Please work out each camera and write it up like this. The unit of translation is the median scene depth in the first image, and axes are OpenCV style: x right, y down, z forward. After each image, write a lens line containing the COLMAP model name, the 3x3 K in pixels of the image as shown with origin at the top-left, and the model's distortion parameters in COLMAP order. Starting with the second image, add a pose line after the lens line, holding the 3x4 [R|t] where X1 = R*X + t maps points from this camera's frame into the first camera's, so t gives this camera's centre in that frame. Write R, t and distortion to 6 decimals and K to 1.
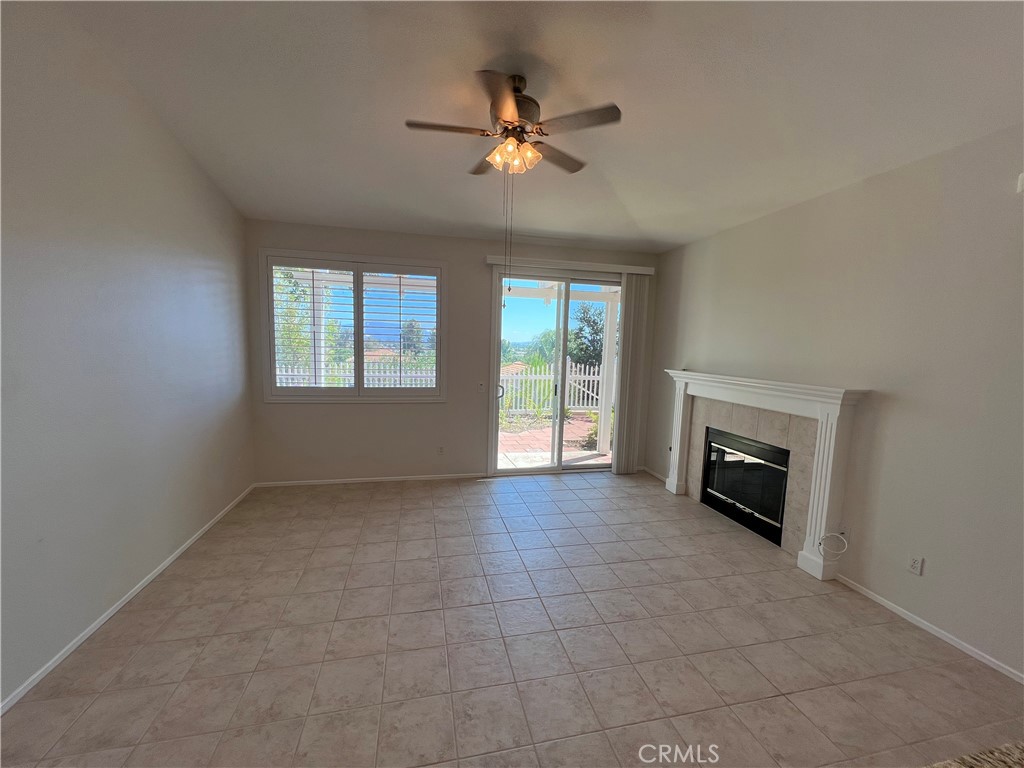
lens RADIAL K [[410.1, 0, 510.4], [0, 410.1, 384.4], [0, 0, 1]] dist [0.000501, 0.000120]
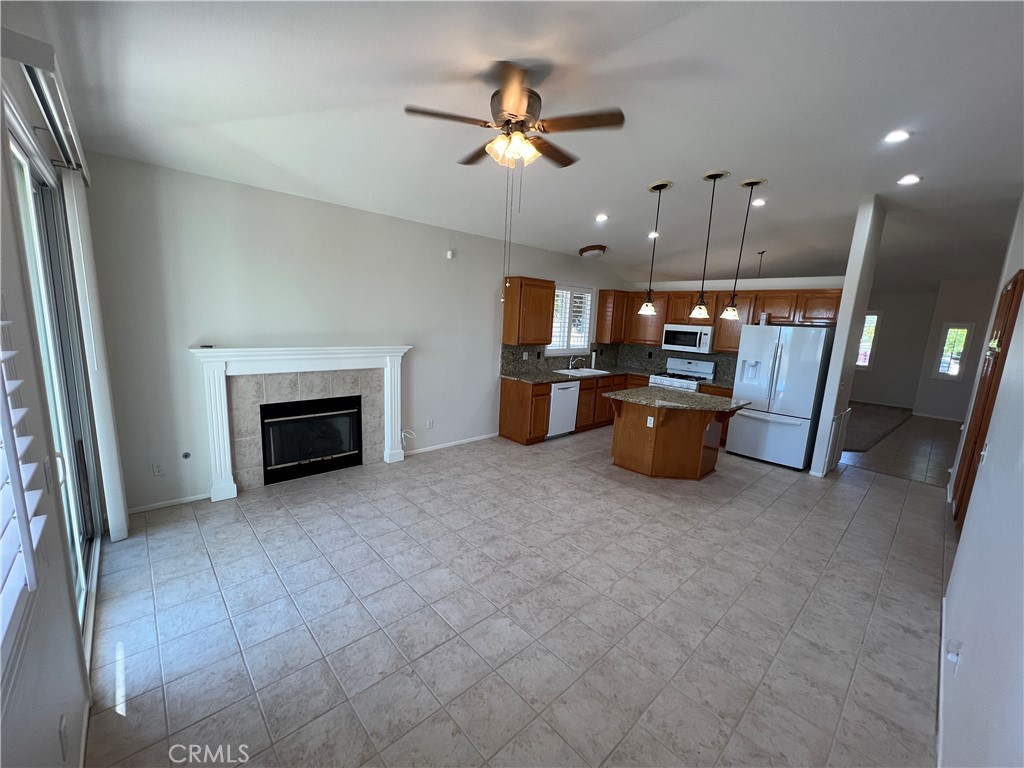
lens RADIAL K [[410.1, 0, 510.1], [0, 410.1, 387.3], [0, 0, 1]] dist [0.000501, 0.000120]
pose [[-0.497373, -0.197807, 0.844684, -0.776436], [0.022652, 0.970366, 0.240578, -0.197113], [-0.867241, 0.138791, -0.478153, 1.295093]]
